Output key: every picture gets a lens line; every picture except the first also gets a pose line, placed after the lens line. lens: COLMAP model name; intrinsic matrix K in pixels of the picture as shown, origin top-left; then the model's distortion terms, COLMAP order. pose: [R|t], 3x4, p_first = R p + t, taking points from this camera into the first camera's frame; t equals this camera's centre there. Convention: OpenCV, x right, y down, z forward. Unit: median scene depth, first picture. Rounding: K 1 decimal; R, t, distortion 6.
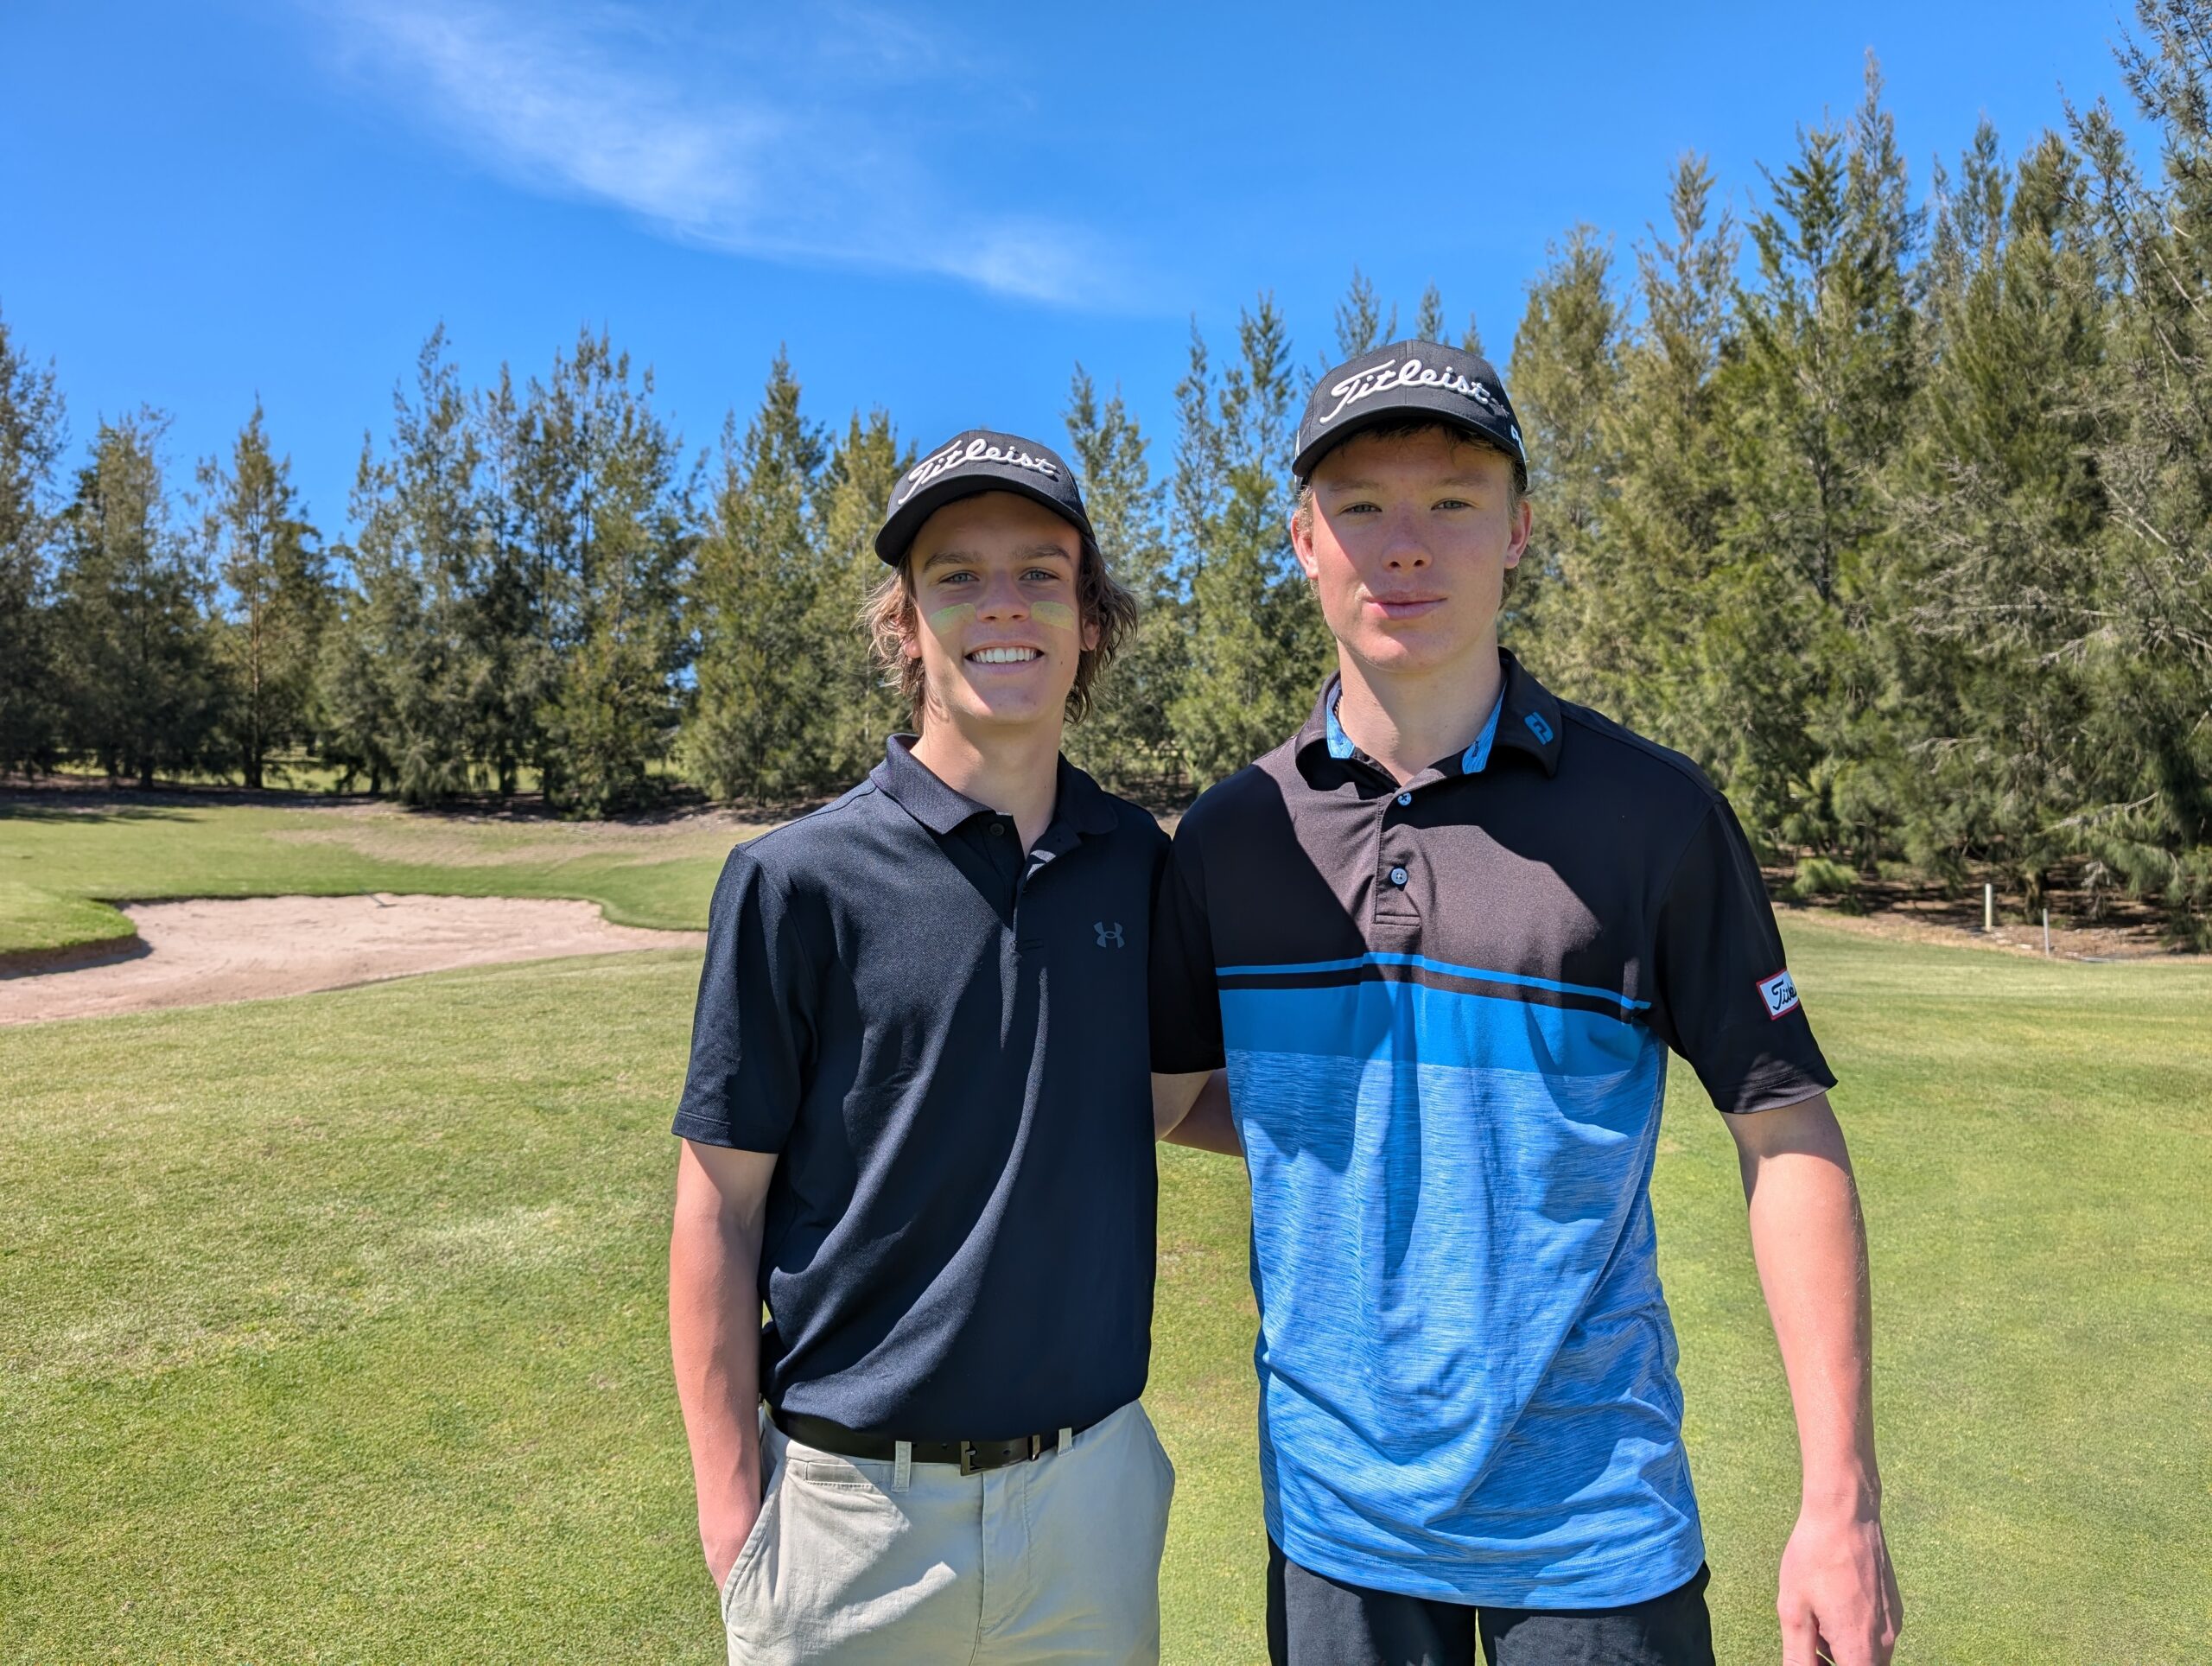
lens RADIAL K [[1558.9, 0, 1106.0], [0, 1558.9, 833.0], [0, 0, 1]] dist [0.004636, -0.007753]
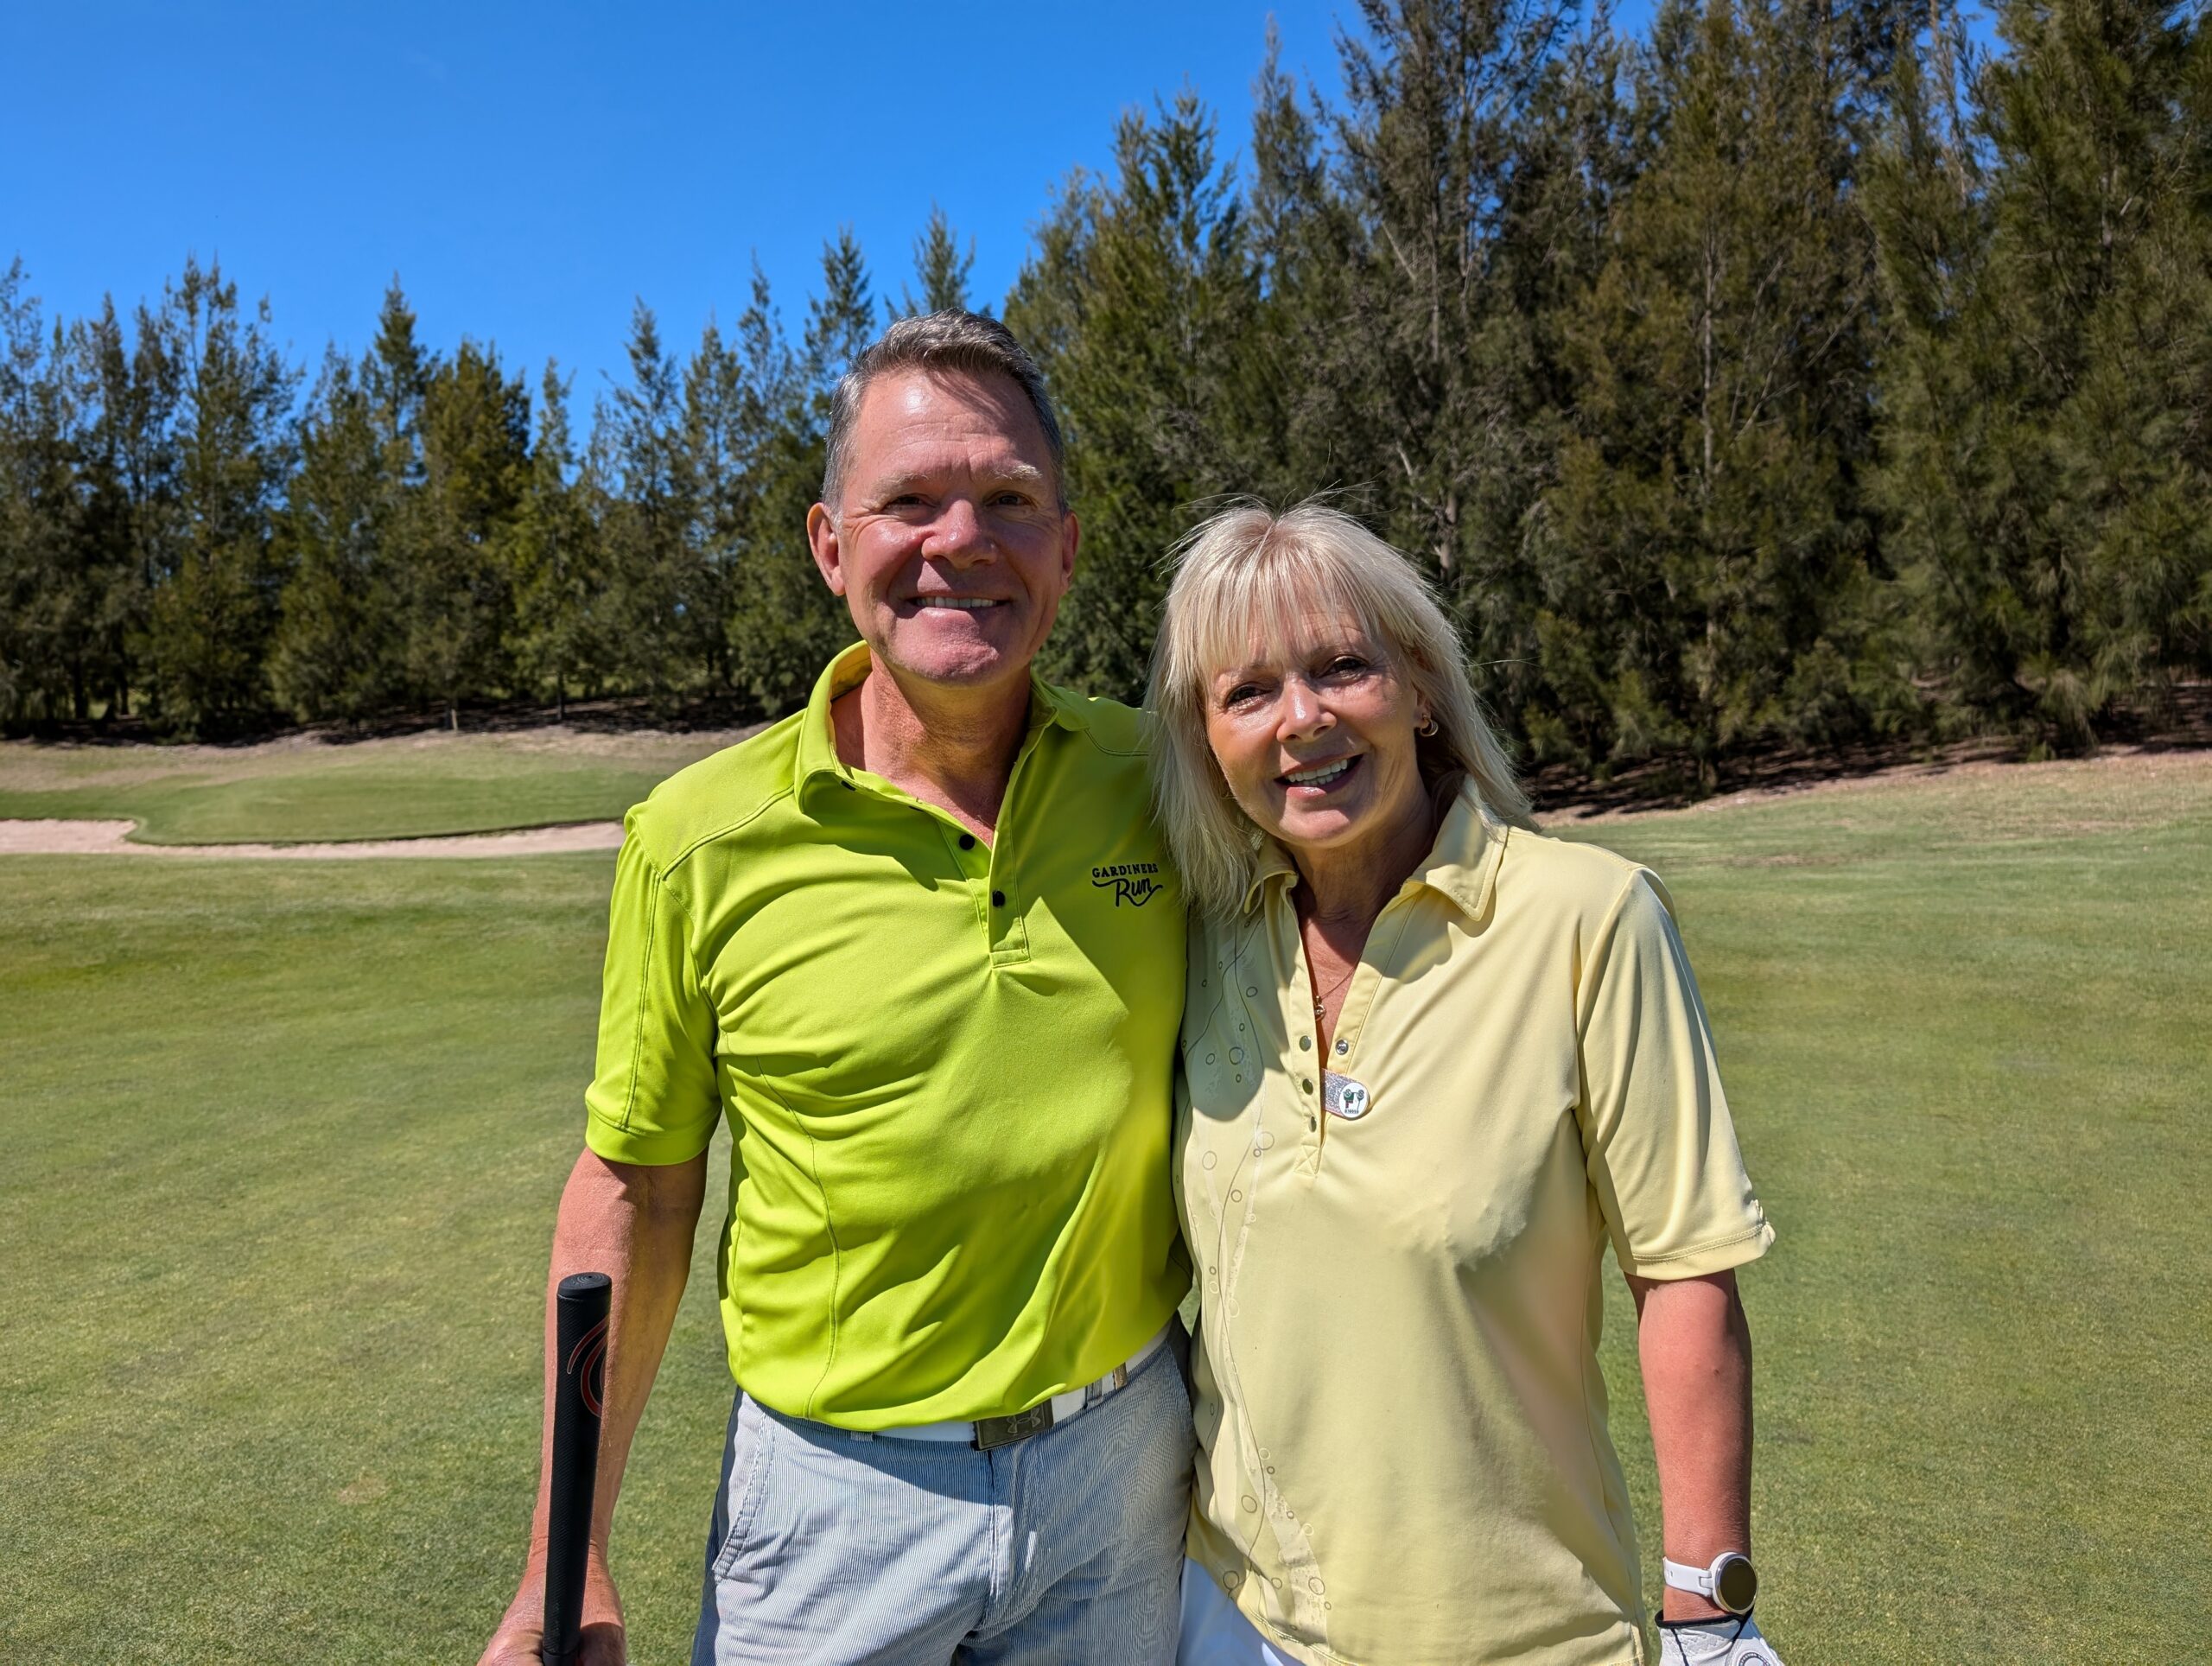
lens RADIAL K [[1560.5, 0, 1078.4], [0, 1560.5, 804.0], [0, 0, 1]] dist [-0.002075, -0.001870]
pose [[0.997007, -0.025827, 0.072876, 0.182932], [0.023009, 0.998965, 0.039242, 0.004687], [-0.073814, -0.037447, 0.996569, -0.075346]]
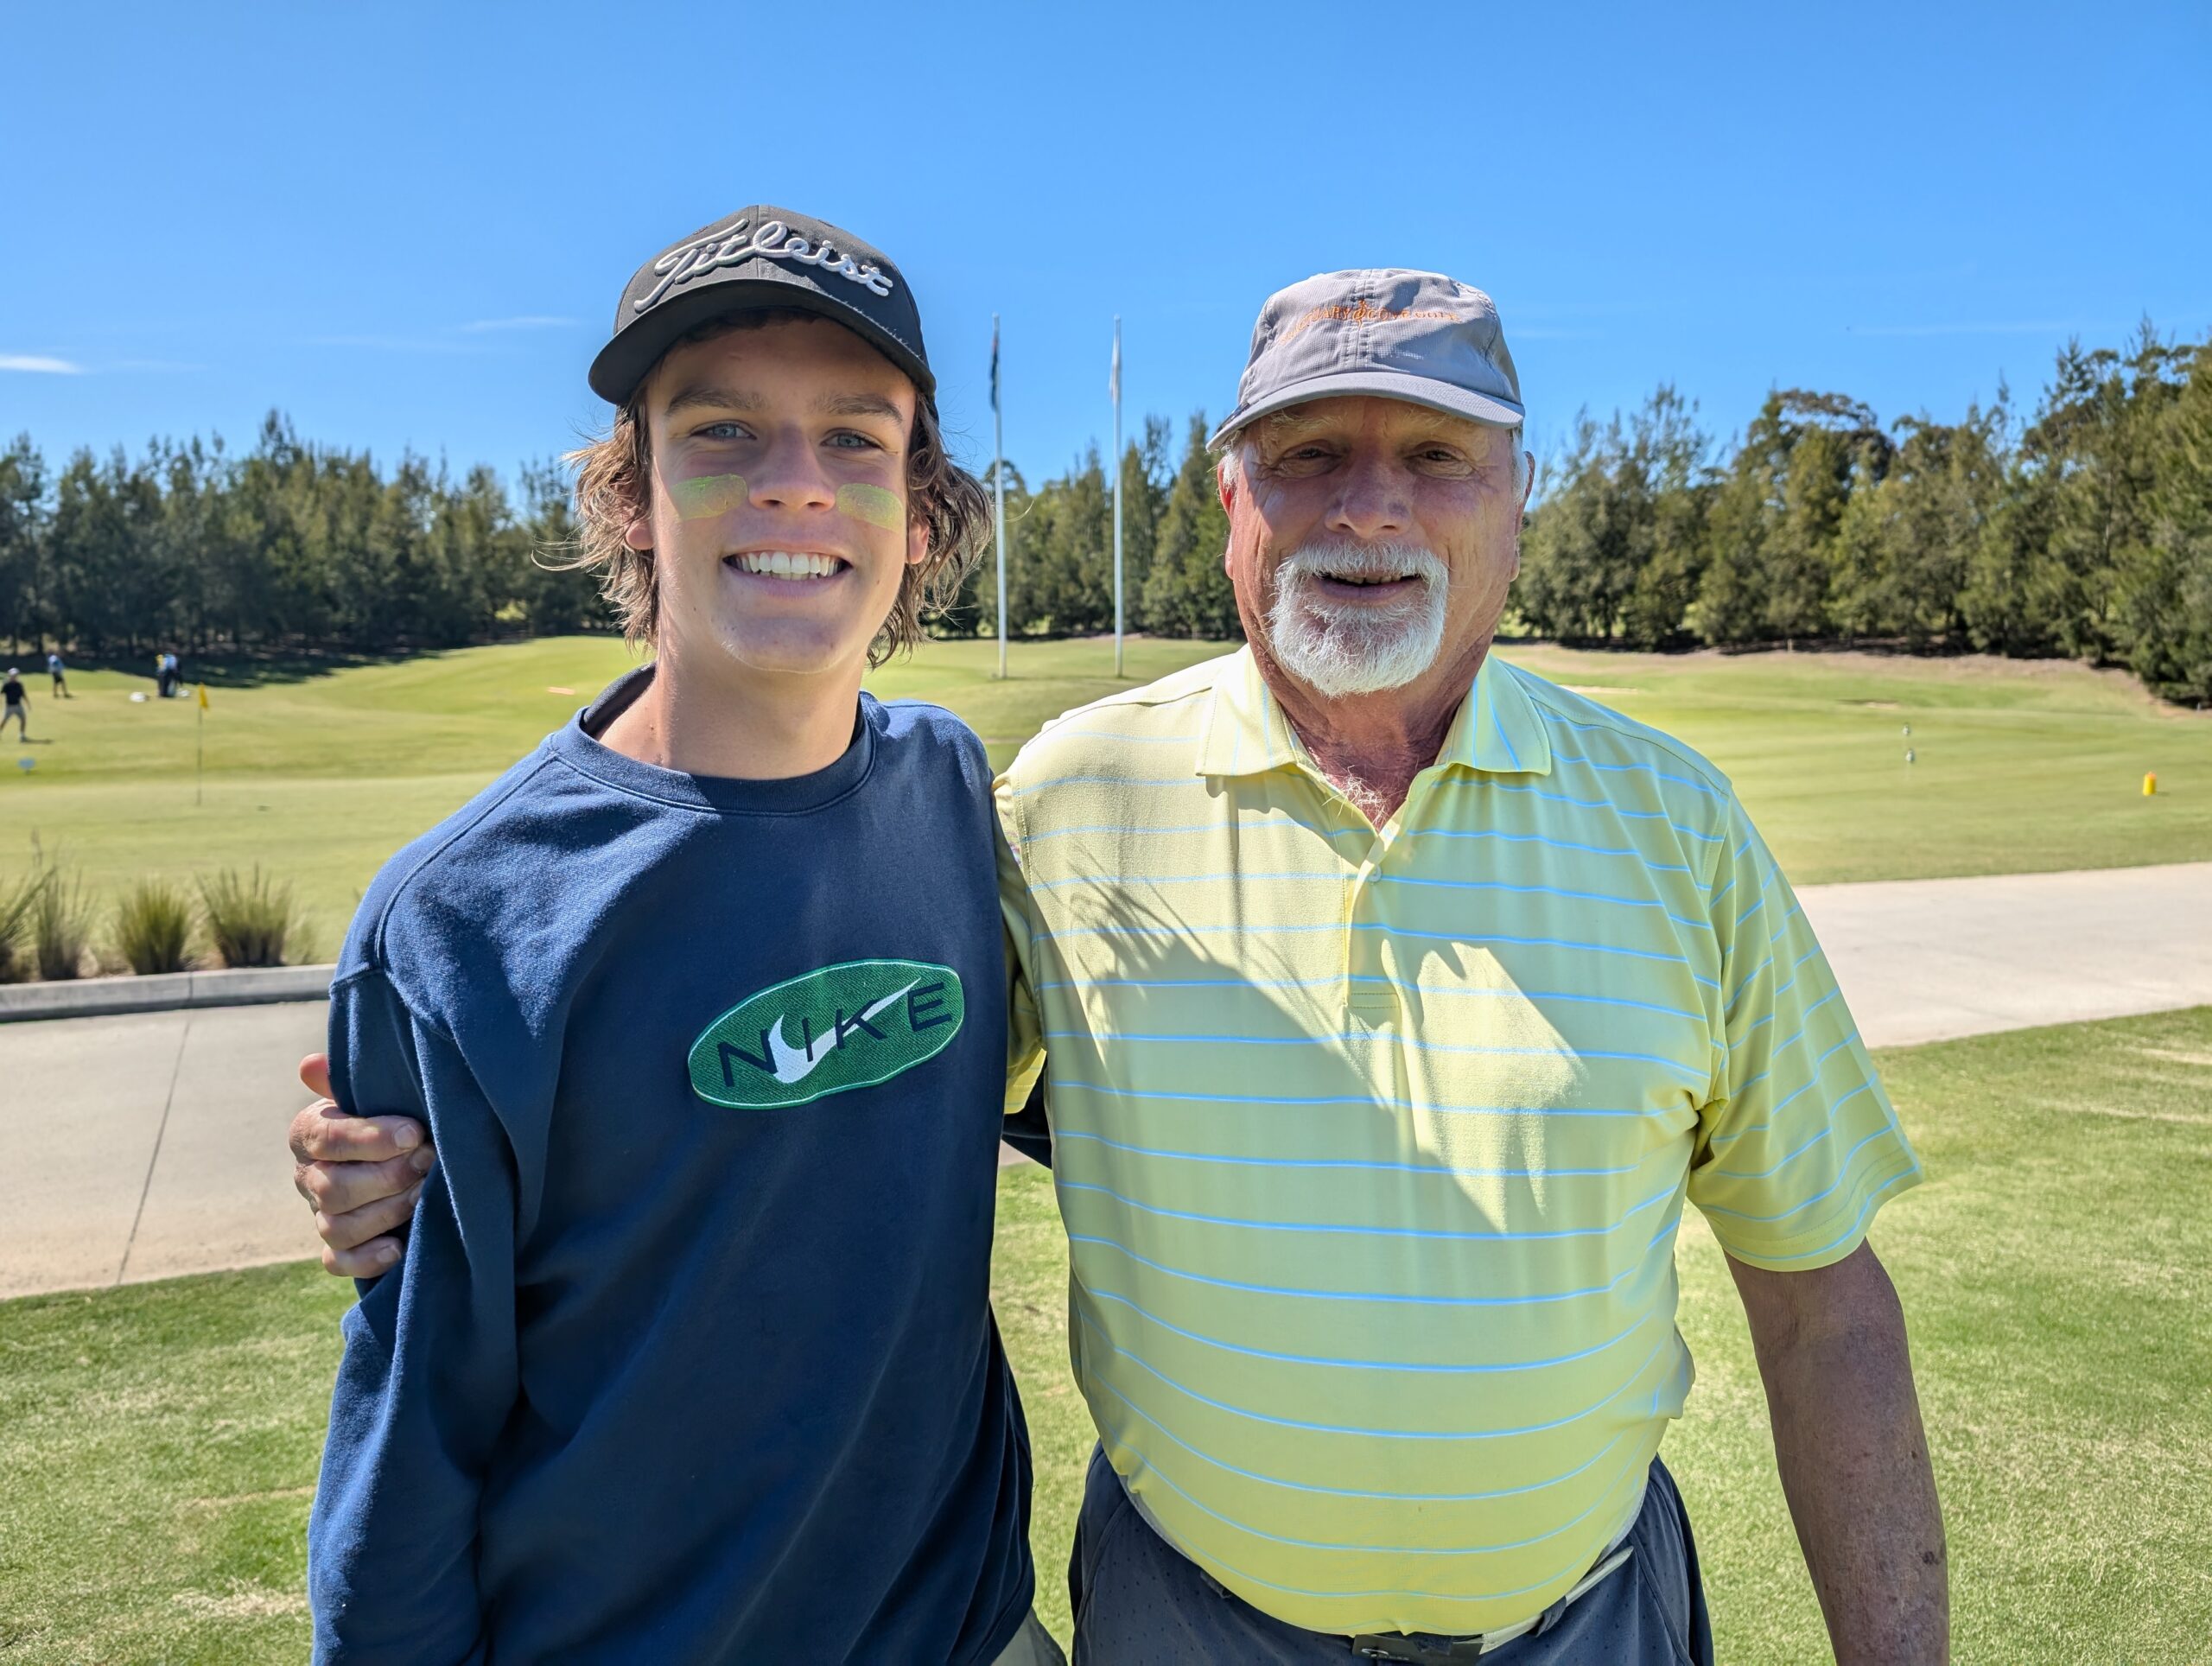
lens RADIAL K [[1558.9, 0, 1106.0], [0, 1558.9, 833.0], [0, 0, 1]] dist [0.004636, -0.007753]
pose [[0.781368, 0.087198, -0.617949, 0.389787], [-0.016933, 0.992788, 0.118681, -0.003840], [0.623841, -0.082270, 0.777209, -1.019788]]
